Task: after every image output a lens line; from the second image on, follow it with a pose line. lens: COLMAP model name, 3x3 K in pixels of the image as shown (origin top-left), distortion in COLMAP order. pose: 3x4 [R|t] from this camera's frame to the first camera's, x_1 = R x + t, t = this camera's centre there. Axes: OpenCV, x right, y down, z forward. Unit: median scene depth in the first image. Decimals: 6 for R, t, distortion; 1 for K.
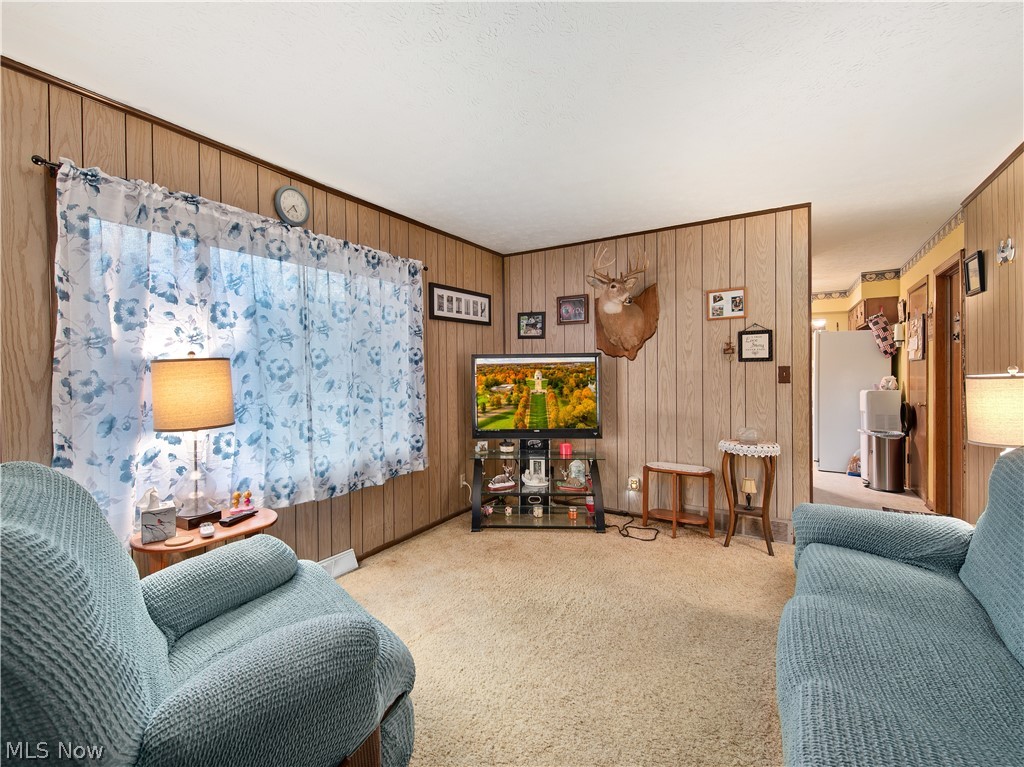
lens RADIAL K [[448.4, 0, 520.1], [0, 448.4, 386.0], [0, 0, 1]] dist [-0.000869, -0.003982]
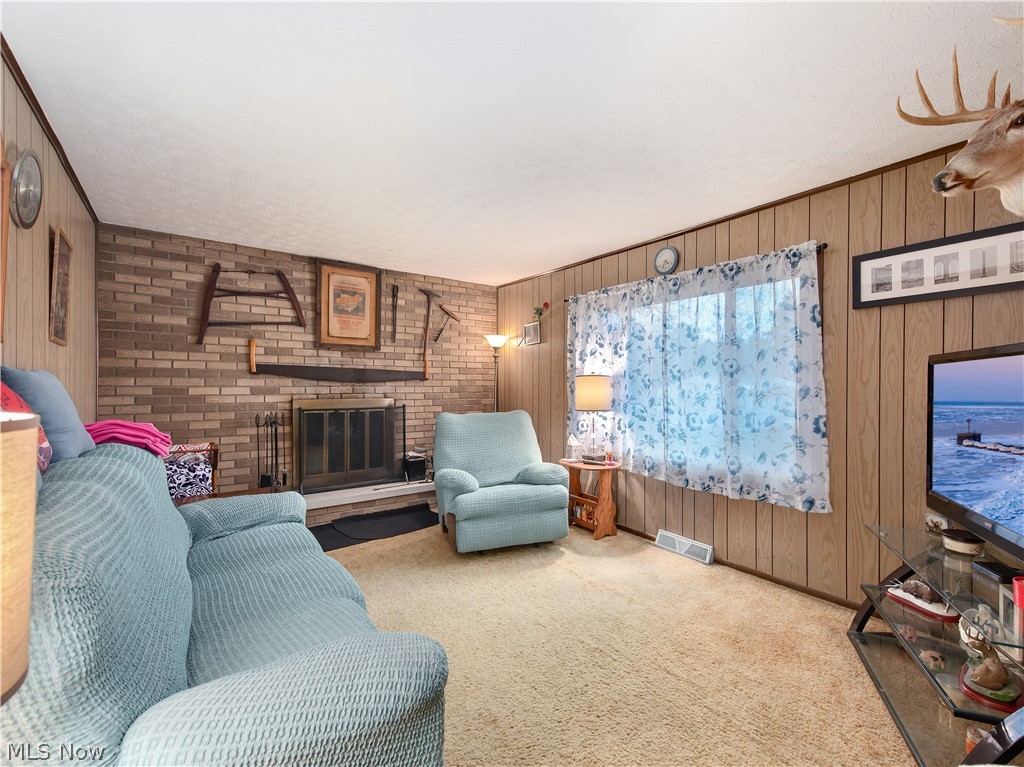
lens RADIAL K [[448.4, 0, 520.1], [0, 448.4, 386.0], [0, 0, 1]] dist [-0.000869, -0.003982]
pose [[-0.390323, 0.020587, -0.920448, 0.843985], [-0.026093, 0.999101, 0.033412, -0.051504], [0.920308, 0.037059, -0.389435, 1.041713]]
